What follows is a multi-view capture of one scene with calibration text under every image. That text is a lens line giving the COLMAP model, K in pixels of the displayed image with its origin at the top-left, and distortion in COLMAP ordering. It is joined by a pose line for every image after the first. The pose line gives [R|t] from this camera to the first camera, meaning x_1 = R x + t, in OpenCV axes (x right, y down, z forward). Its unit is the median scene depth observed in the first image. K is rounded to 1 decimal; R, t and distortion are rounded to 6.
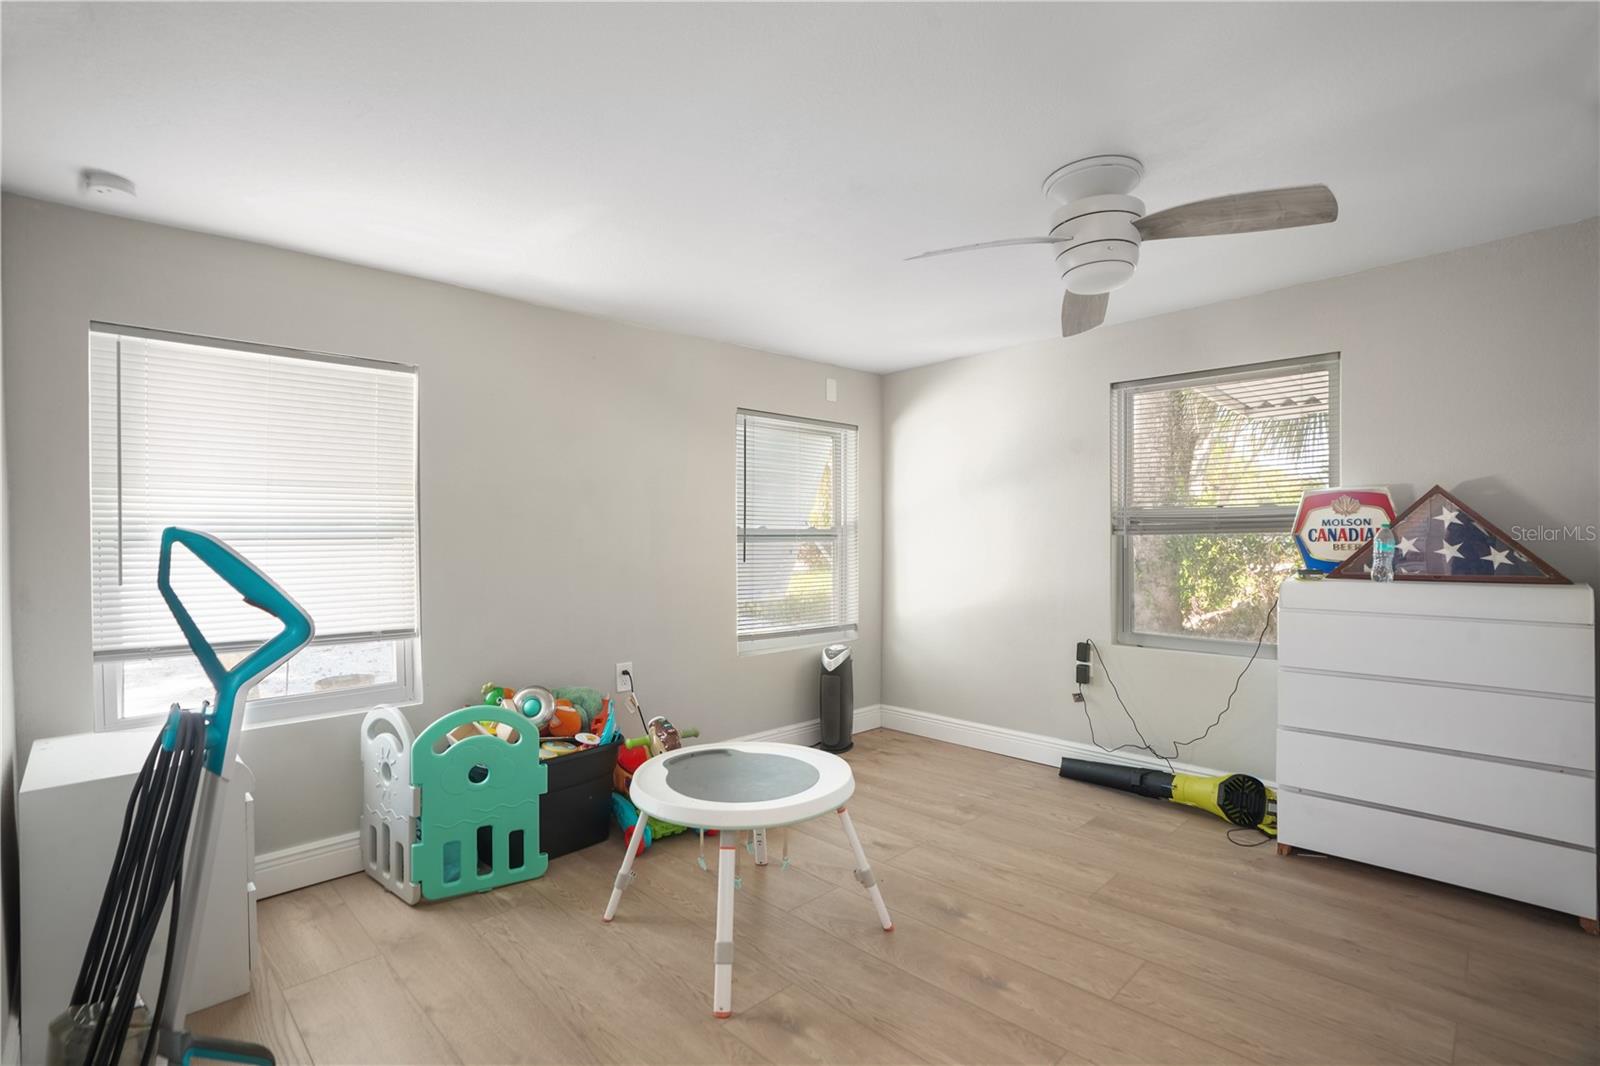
lens RADIAL K [[747.4, 0, 797.6], [0, 747.4, 535.6], [0, 0, 1]] dist [-0.075536, 0.044581]
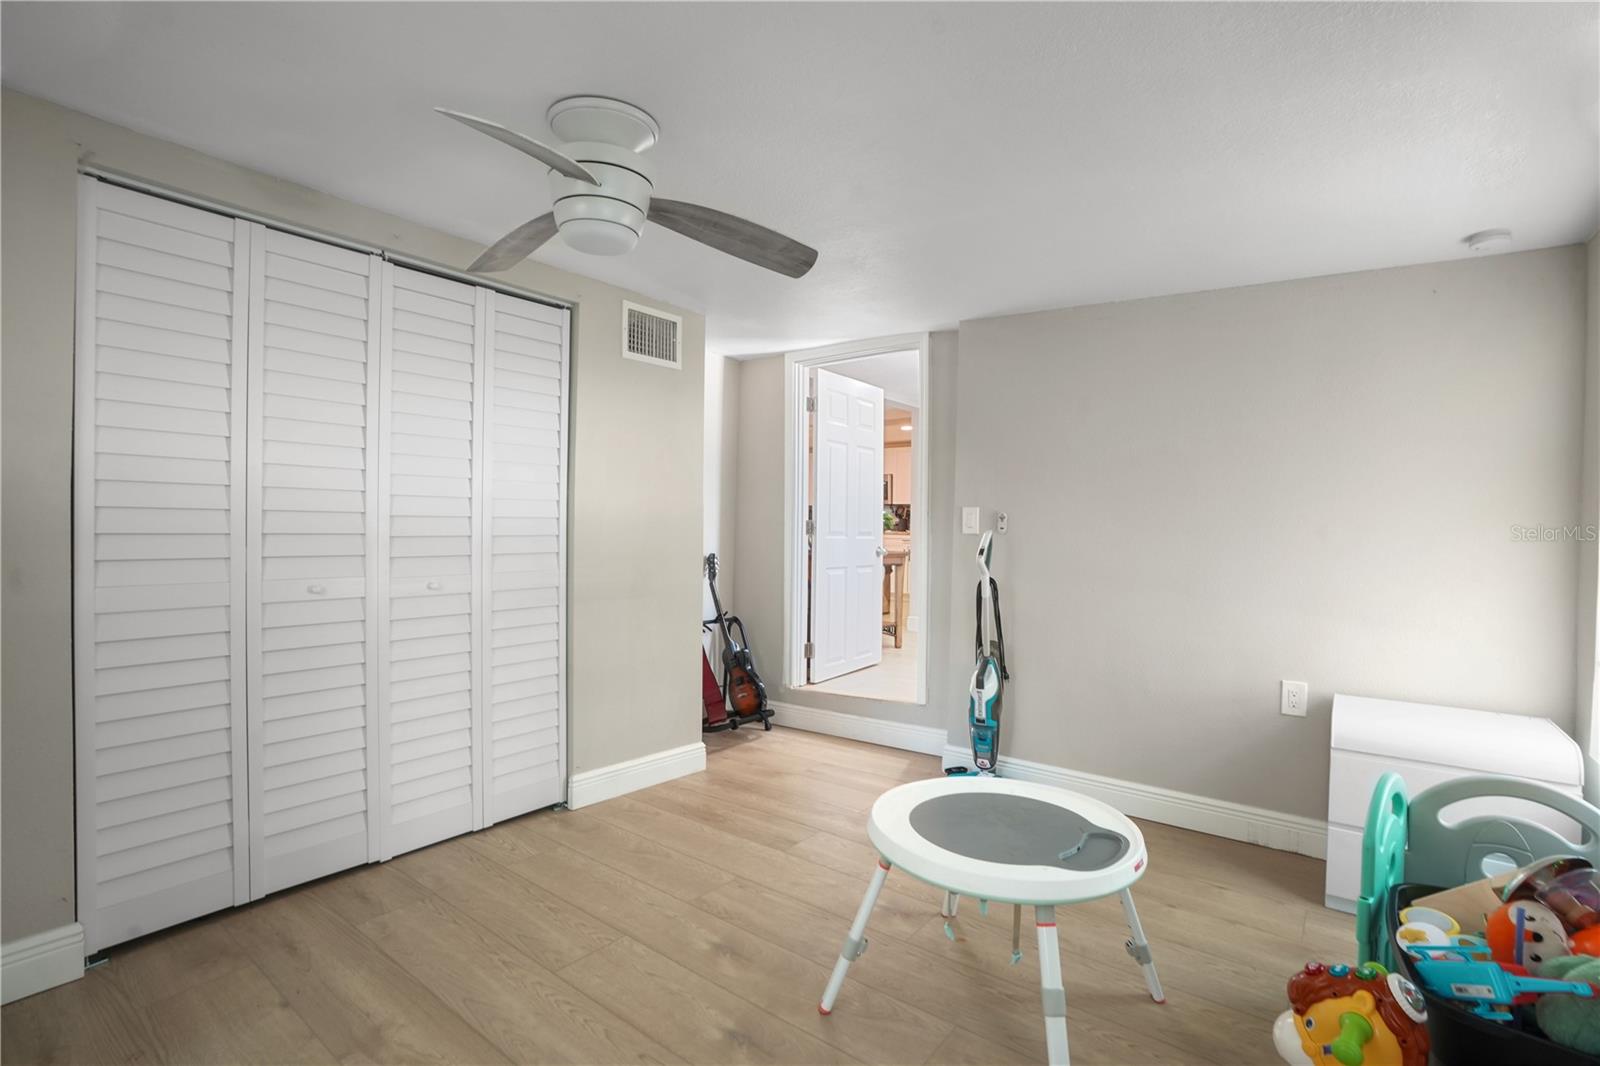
lens RADIAL K [[747.4, 0, 797.6], [0, 747.4, 535.6], [0, 0, 1]] dist [-0.075536, 0.044581]
pose [[-0.990517, -0.005338, -0.137290, 0.311872], [-0.007425, 0.999864, 0.014699, -0.005816], [0.137193, 0.015579, -0.990422, 2.077344]]
